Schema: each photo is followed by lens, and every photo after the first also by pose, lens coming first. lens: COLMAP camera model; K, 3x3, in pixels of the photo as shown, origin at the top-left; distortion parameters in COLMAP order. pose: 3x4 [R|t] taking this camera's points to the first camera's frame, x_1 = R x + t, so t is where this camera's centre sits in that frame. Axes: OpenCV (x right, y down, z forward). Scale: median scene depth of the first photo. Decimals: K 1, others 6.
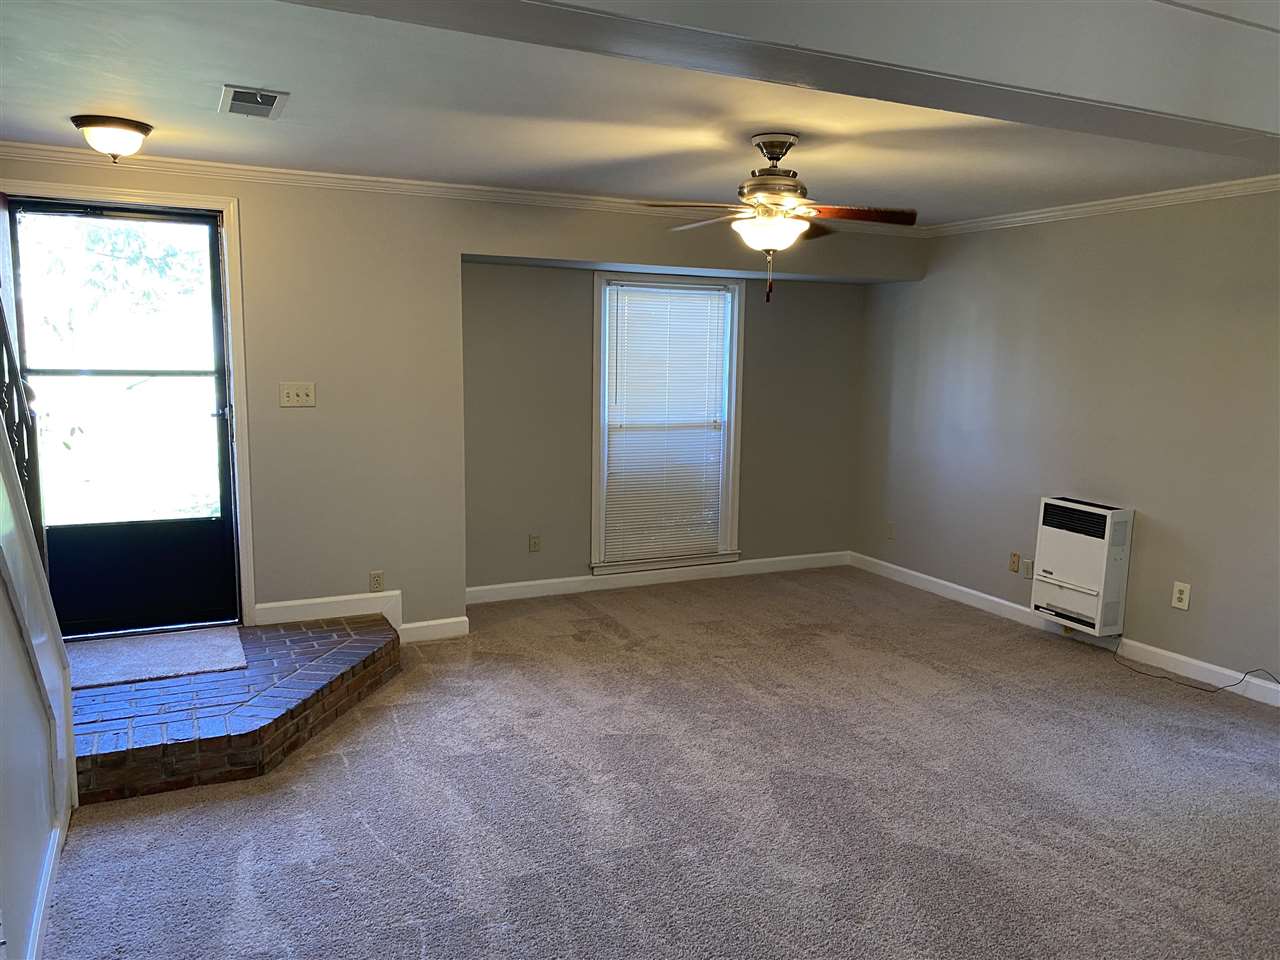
lens RADIAL K [[975.7, 0, 646.7], [0, 975.7, 487.9], [0, 0, 1]] dist [0.027526, -0.025429]
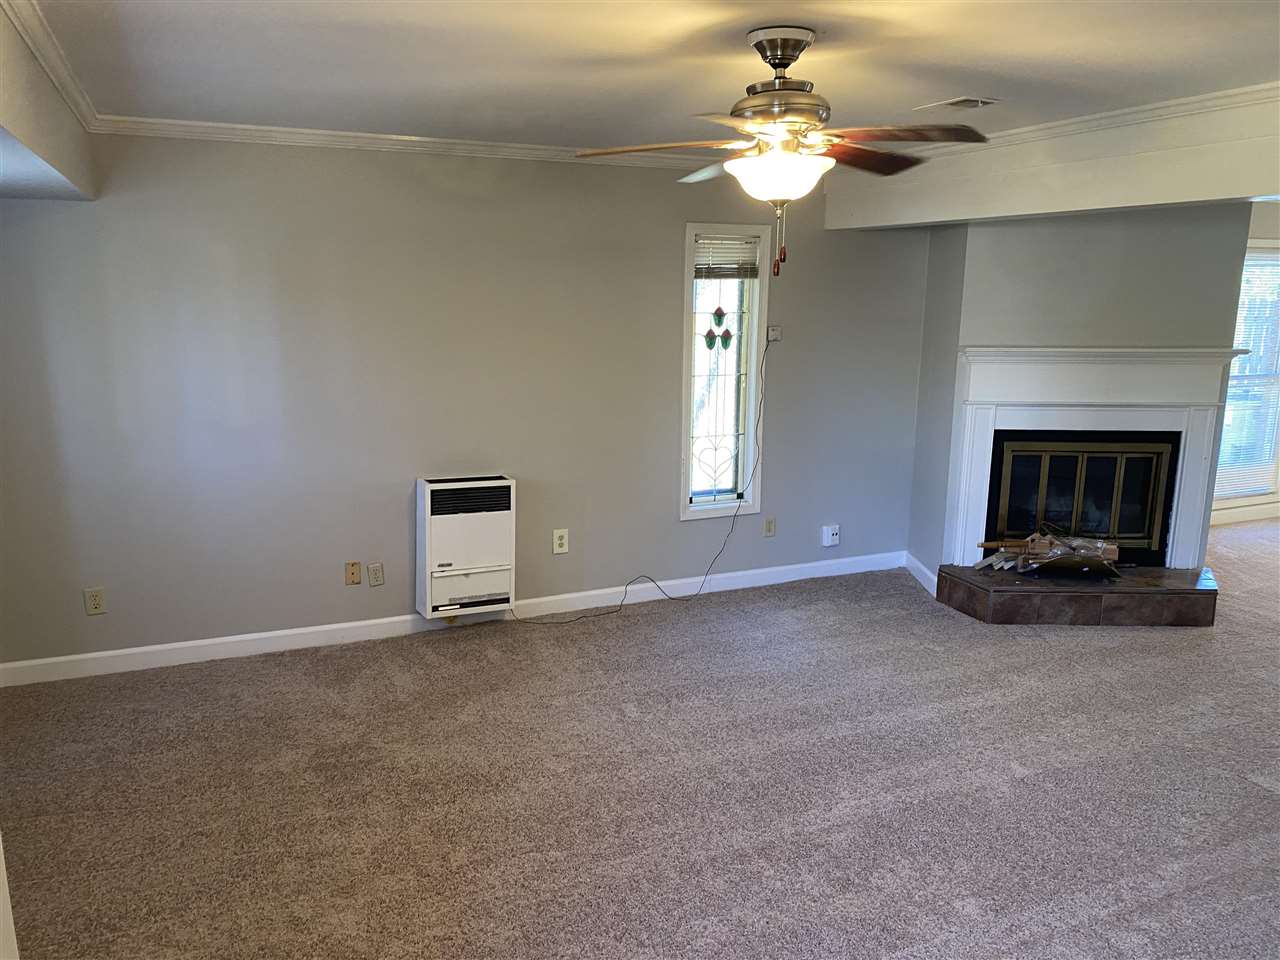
lens RADIAL K [[975.7, 0, 640.5], [0, 975.7, 468.3], [0, 0, 1]] dist [0.027526, -0.025429]
pose [[0.039963, -0.197452, 0.979498, -0.455979], [0.140459, 0.971657, 0.190141, -0.150140], [-0.989280, 0.129981, 0.066564, 0.791948]]
